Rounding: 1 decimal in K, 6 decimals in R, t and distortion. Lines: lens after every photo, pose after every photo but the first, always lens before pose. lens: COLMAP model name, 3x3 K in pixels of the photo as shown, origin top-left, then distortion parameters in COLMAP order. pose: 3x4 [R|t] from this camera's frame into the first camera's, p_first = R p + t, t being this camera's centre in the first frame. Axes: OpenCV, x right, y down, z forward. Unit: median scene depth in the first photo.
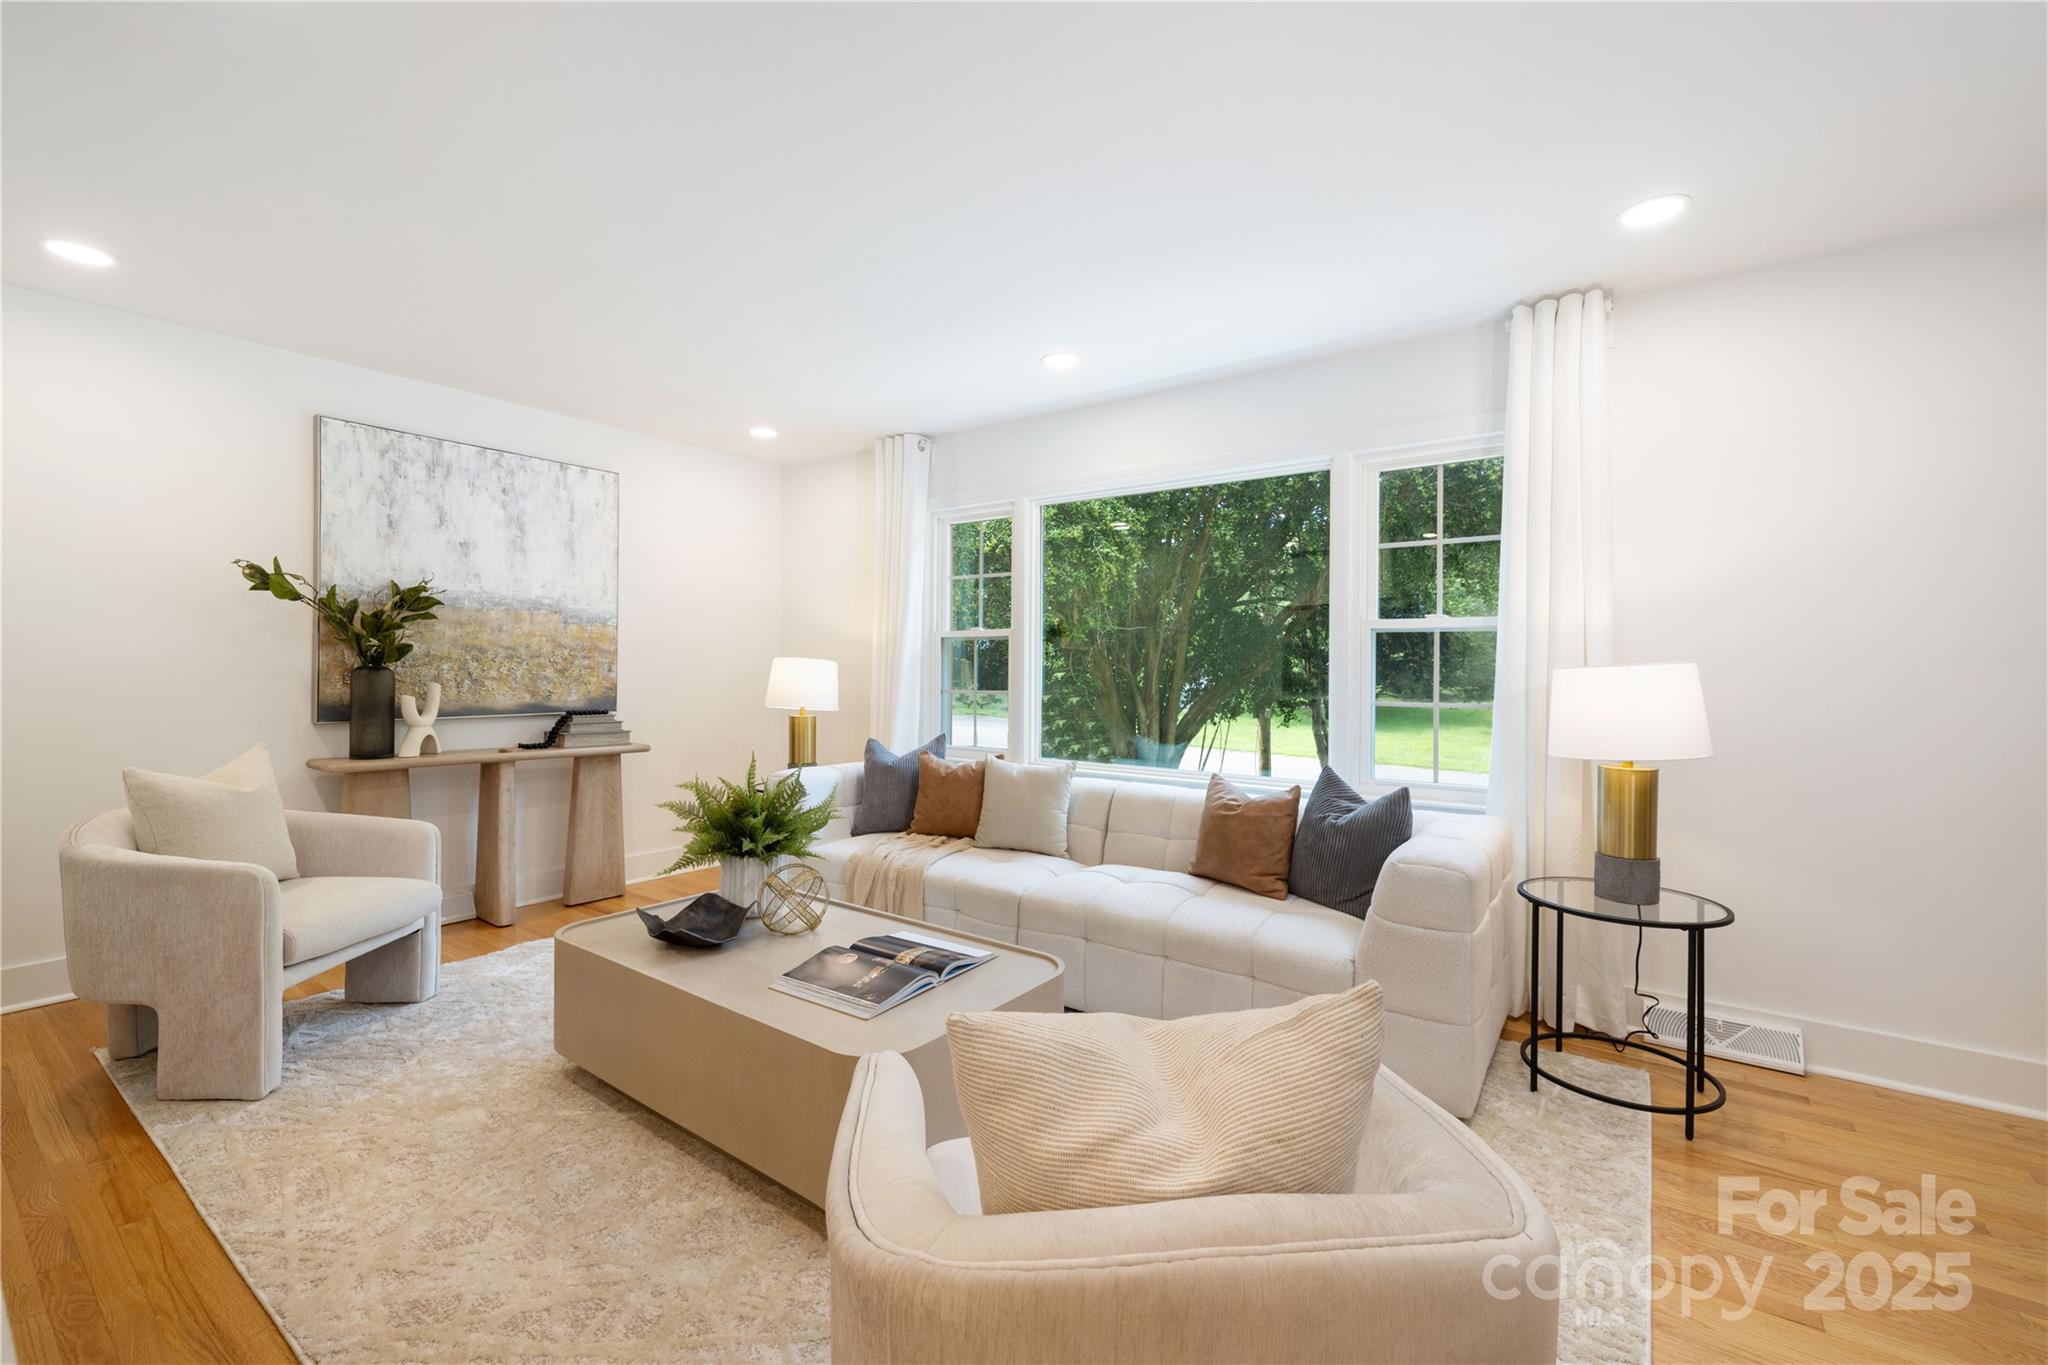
lens RADIAL K [[863.6, 0, 1022.8], [0, 863.6, 669.0], [0, 0, 1]] dist [0.000747, 0.000760]
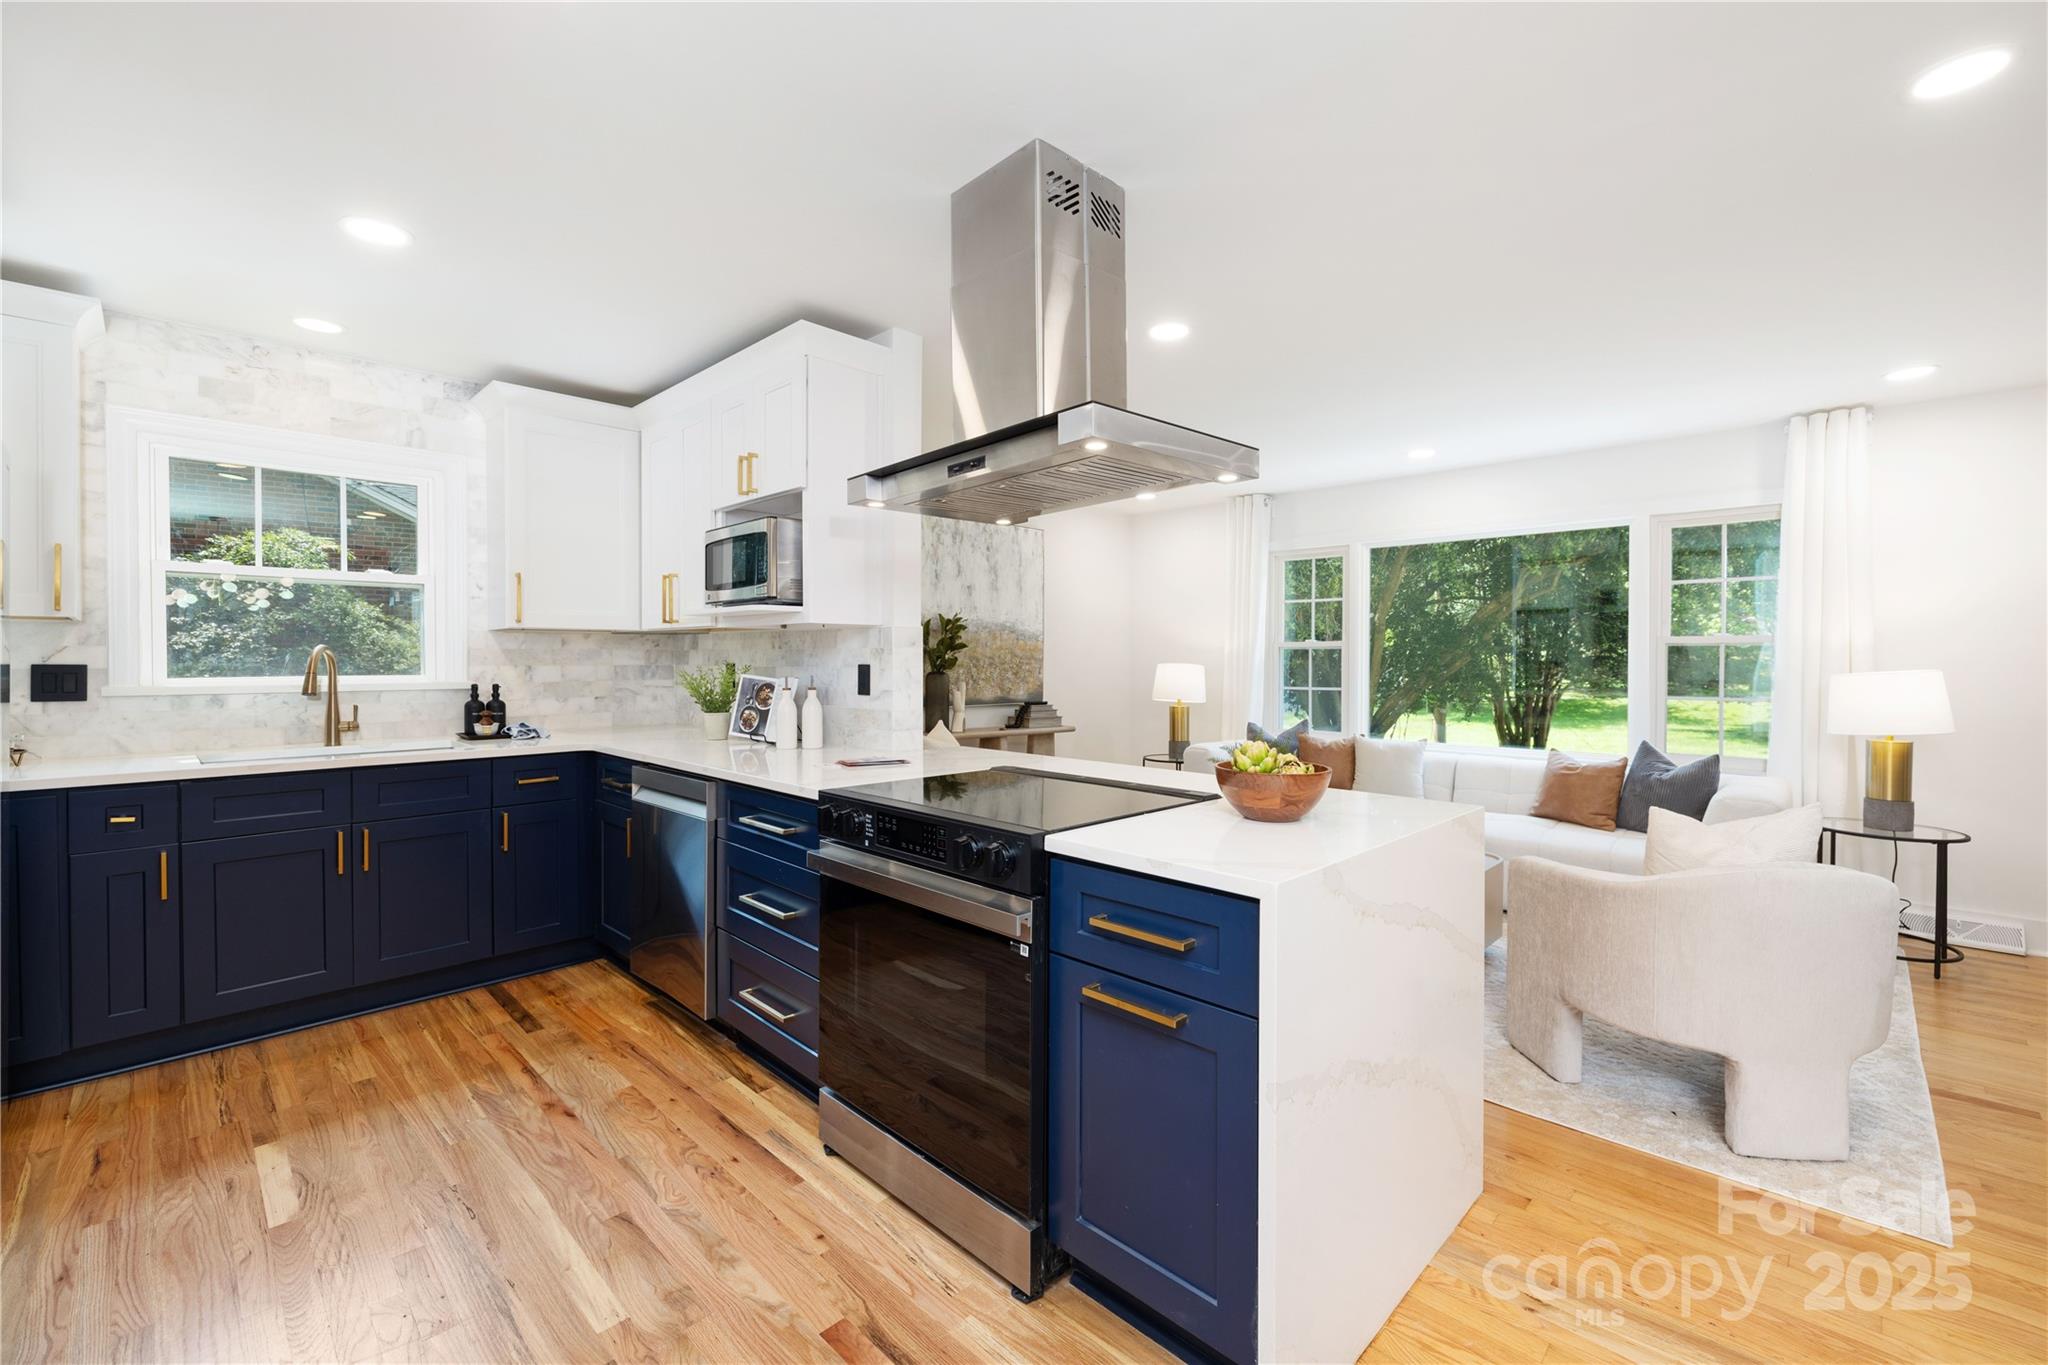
lens RADIAL K [[863.6, 0, 1022.8], [0, 863.6, 669.0], [0, 0, 1]] dist [0.000747, 0.000760]
pose [[0.989987, -0.002419, -0.141140, -0.376278], [0.003231, 0.999980, 0.005526, -0.015080], [0.141124, -0.005927, 0.989974, -0.455245]]
